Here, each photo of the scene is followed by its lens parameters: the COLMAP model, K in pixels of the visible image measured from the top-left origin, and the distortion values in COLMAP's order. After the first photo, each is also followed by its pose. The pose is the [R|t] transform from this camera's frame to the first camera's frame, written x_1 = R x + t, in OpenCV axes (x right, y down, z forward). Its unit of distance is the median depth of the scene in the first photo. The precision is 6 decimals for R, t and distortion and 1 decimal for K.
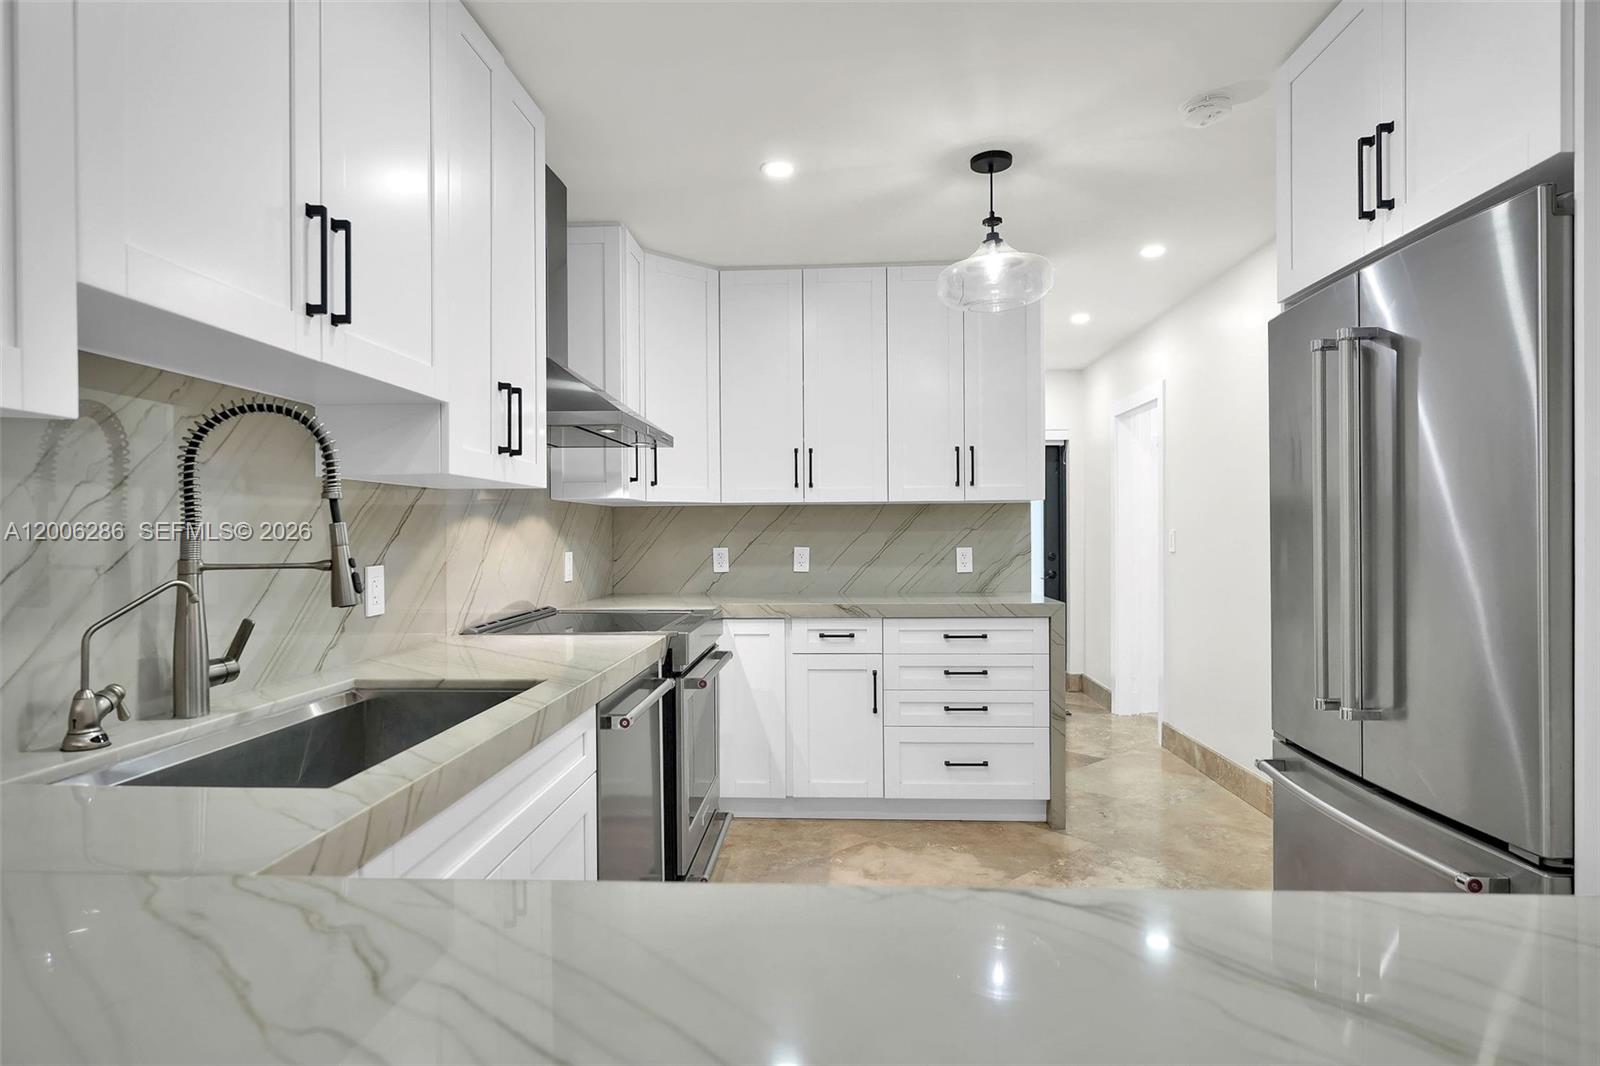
lens RADIAL K [[856.4, 0, 782.1], [0, 856.4, 529.8], [0, 0, 1]] dist [-0.002904, -0.000642]
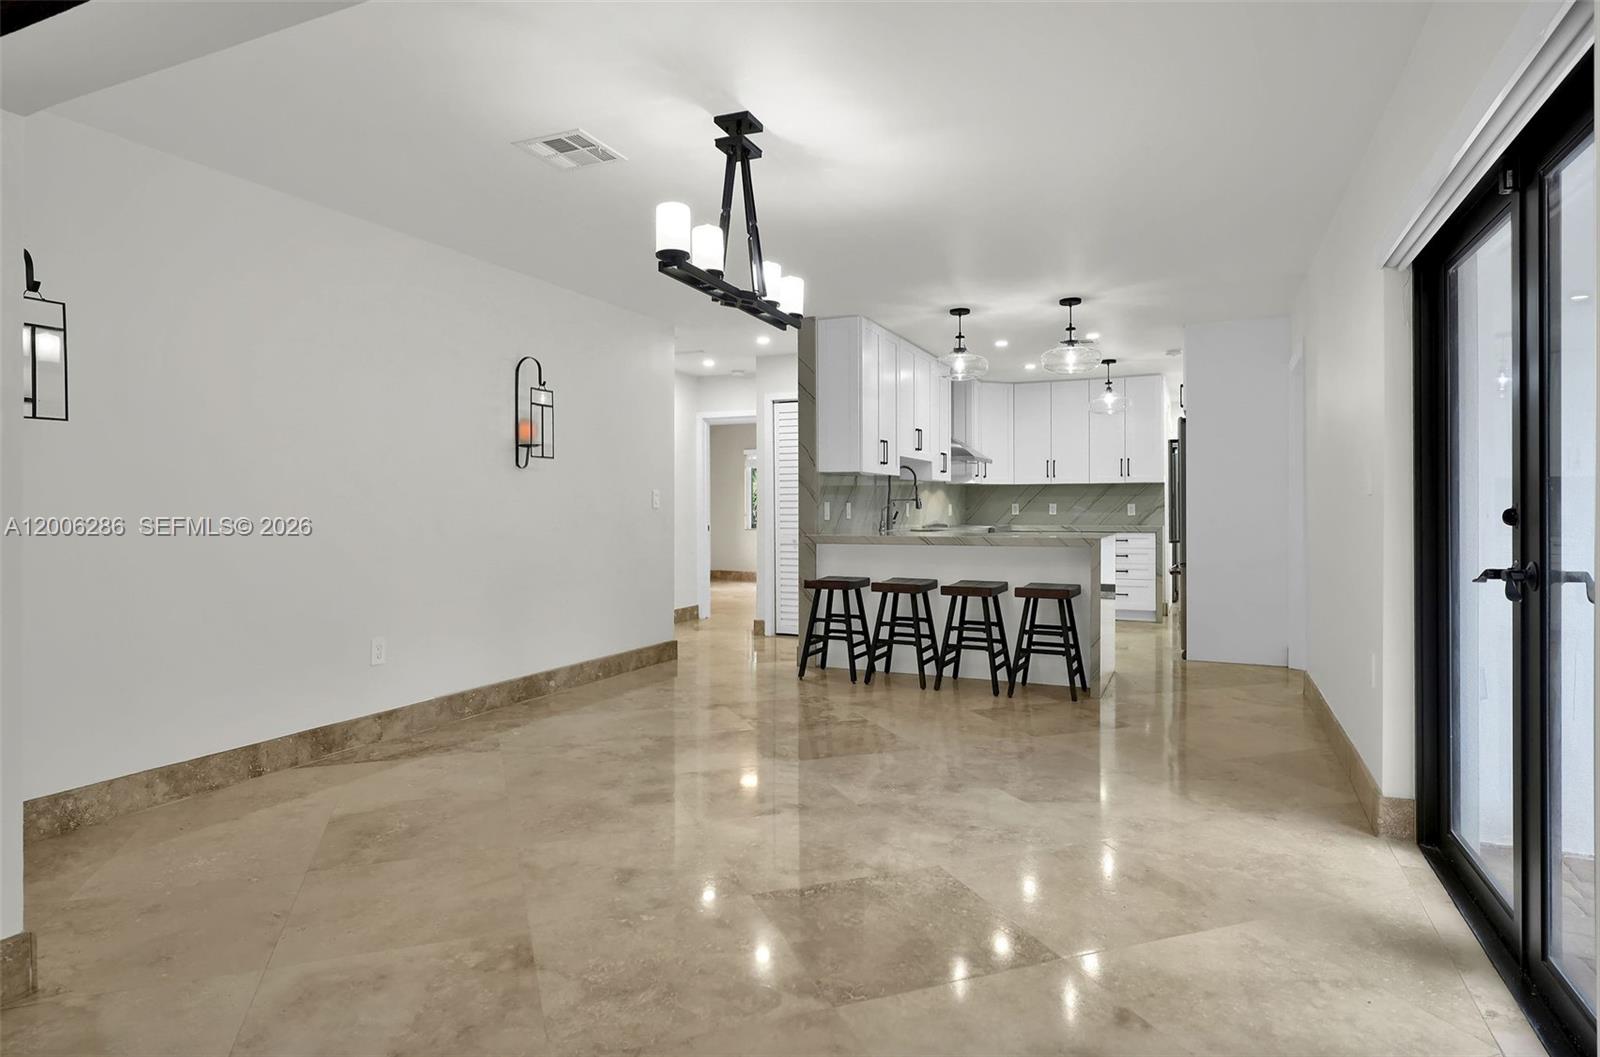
lens RADIAL K [[871.2, 0, 800.0], [0, 871.2, 528.5], [0, 0, 1]] dist [-0.003873, -0.000142]
pose [[0.935664, 0.012742, -0.352662, 0.225156], [-0.003152, 0.999610, 0.027755, 0.025941], [0.352878, -0.024857, 0.935339, -1.454739]]
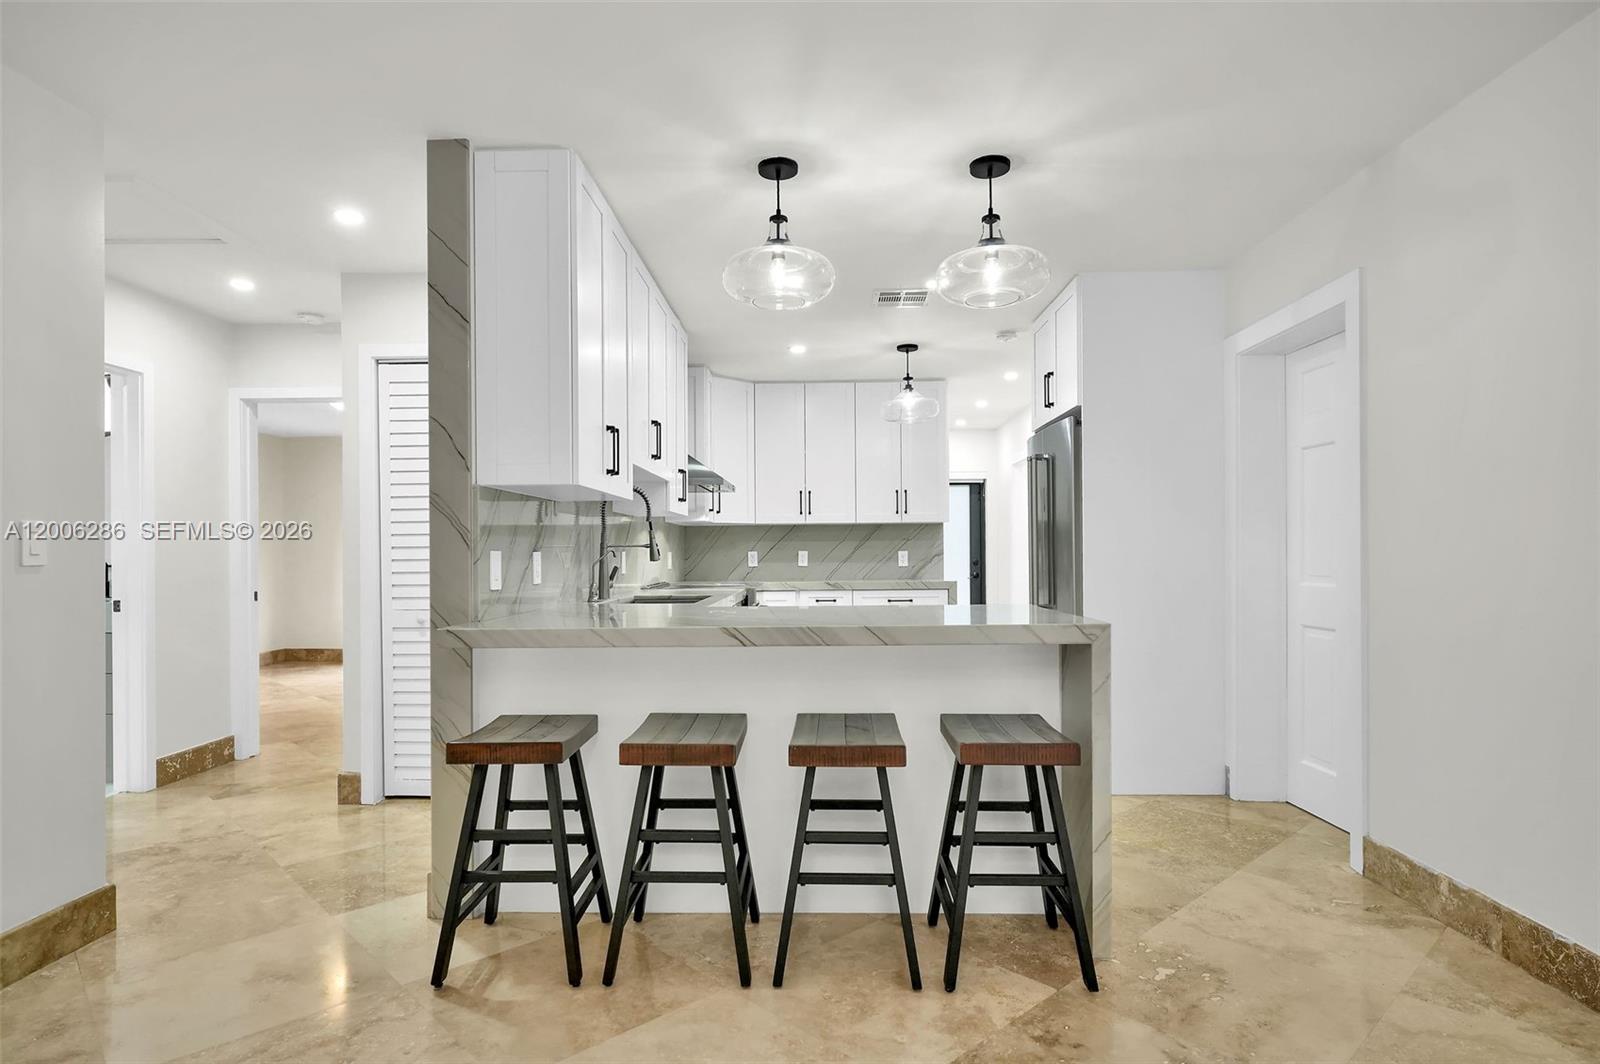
lens RADIAL K [[858.7, 0, 779.5], [0, 858.7, 550.3], [0, 0, 1]] dist [0.001062, 0.000716]
pose [[0.999653, -0.000293, 0.026337, -0.070261], [0.000308, 1.000000, -0.000575, 0.021754], [-0.026336, 0.000583, 0.999653, -0.679655]]
